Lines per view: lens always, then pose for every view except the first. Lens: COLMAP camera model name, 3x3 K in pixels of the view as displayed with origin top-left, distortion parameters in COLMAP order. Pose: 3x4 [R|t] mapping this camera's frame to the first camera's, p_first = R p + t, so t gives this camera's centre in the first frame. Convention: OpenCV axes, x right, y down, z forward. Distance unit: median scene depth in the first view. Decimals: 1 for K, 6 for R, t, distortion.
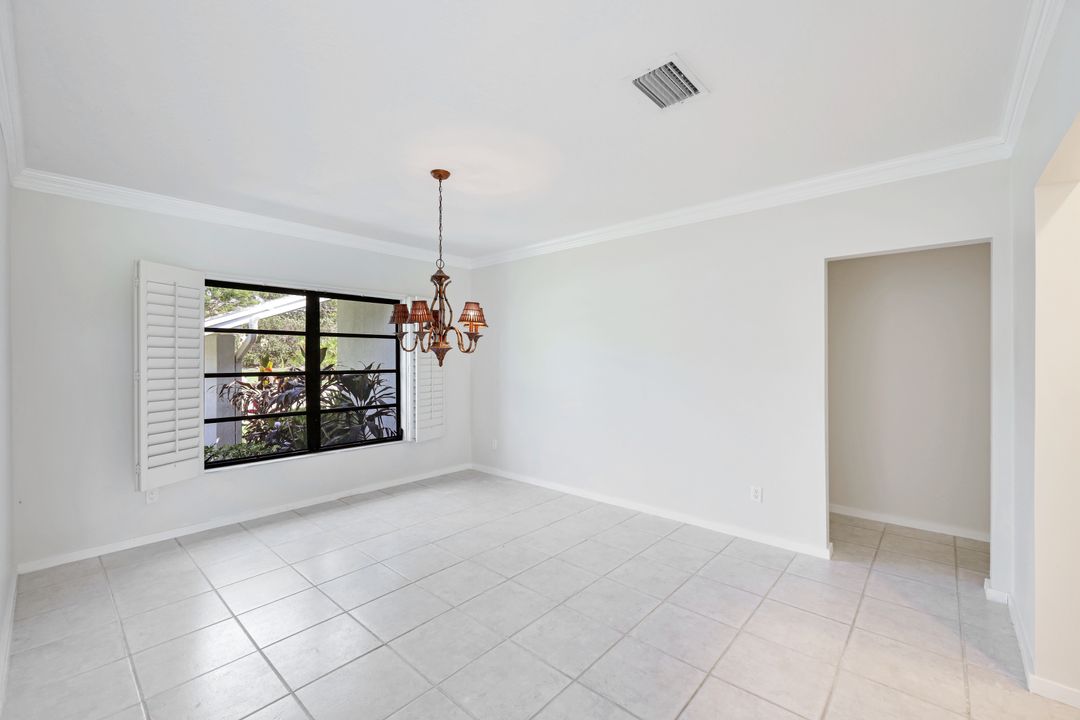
lens RADIAL K [[442.4, 0, 541.2], [0, 442.4, 360.0], [0, 0, 1]] dist [0.003525, 0.000122]
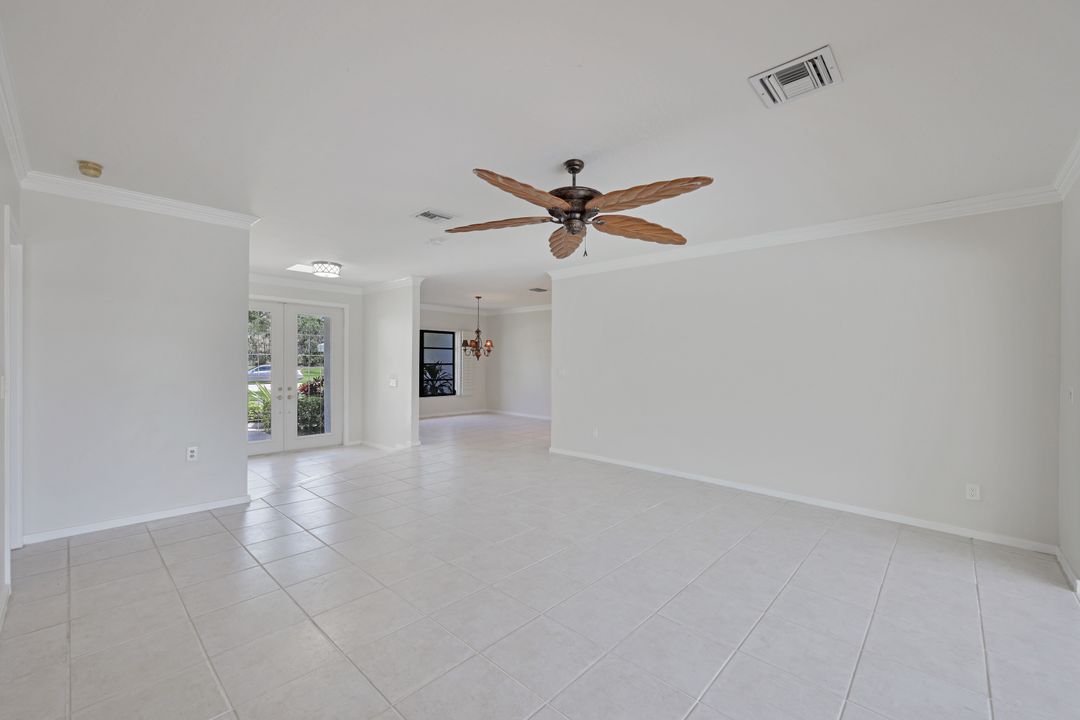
lens RADIAL K [[442.4, 0, 539.1], [0, 442.4, 361.1], [0, 0, 1]] dist [0.003525, 0.000122]
pose [[0.999764, 0.005656, -0.020959, 0.248968], [-0.005697, 0.999982, -0.001893, 0.019628], [0.020948, 0.002012, 0.999779, -1.984093]]
